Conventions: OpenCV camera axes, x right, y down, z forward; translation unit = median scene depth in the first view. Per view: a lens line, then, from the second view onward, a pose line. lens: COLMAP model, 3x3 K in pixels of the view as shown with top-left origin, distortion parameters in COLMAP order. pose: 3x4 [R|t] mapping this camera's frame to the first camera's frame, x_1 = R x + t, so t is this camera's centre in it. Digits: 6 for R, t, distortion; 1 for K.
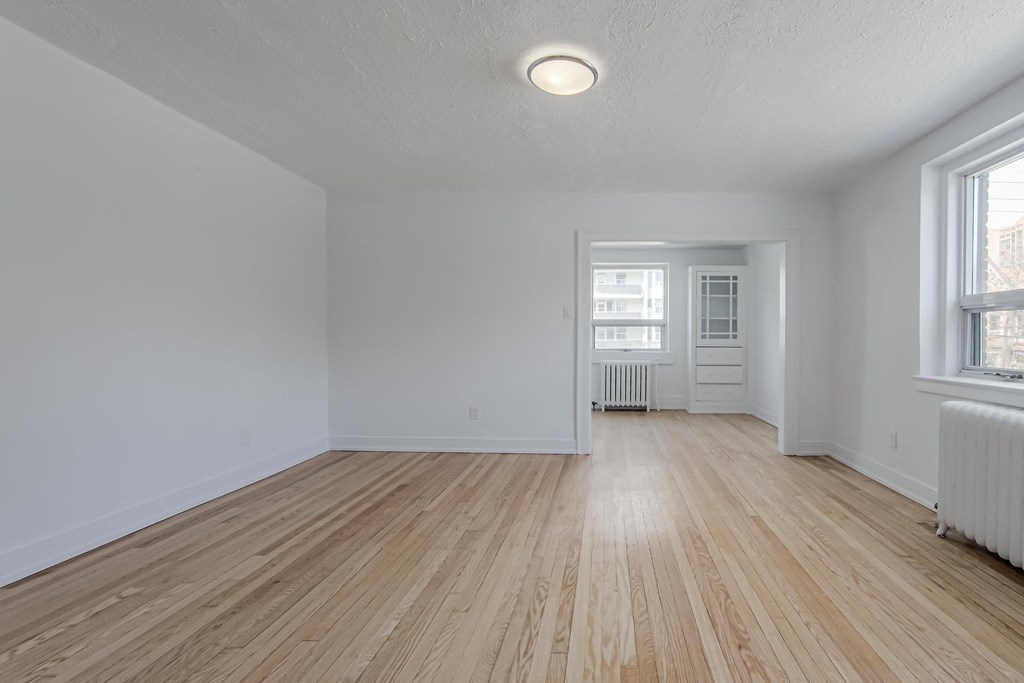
lens RADIAL K [[426.5, 0, 520.2], [0, 426.5, 344.7], [0, 0, 1]] dist [0.005372, -0.000094]
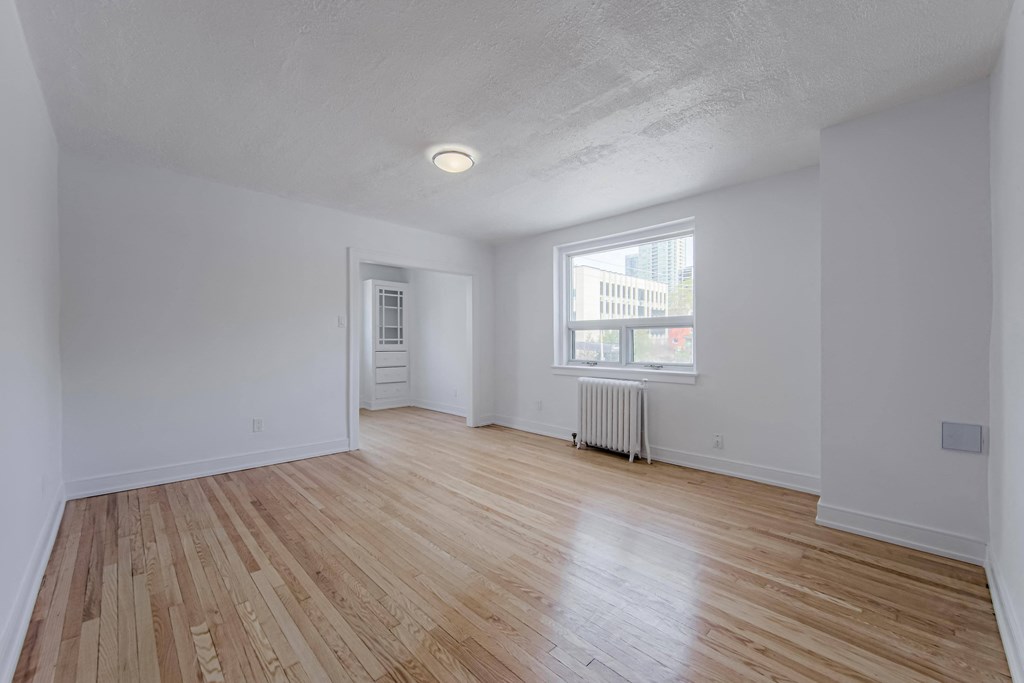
lens RADIAL K [[426.5, 0, 501.7], [0, 426.5, 340.5], [0, 0, 1]] dist [0.005372, -0.000094]
pose [[0.682261, 0.004204, 0.731097, -0.184934], [0.011088, 0.999809, -0.016097, -0.001762], [-0.731025, 0.019088, 0.682084, -0.015619]]
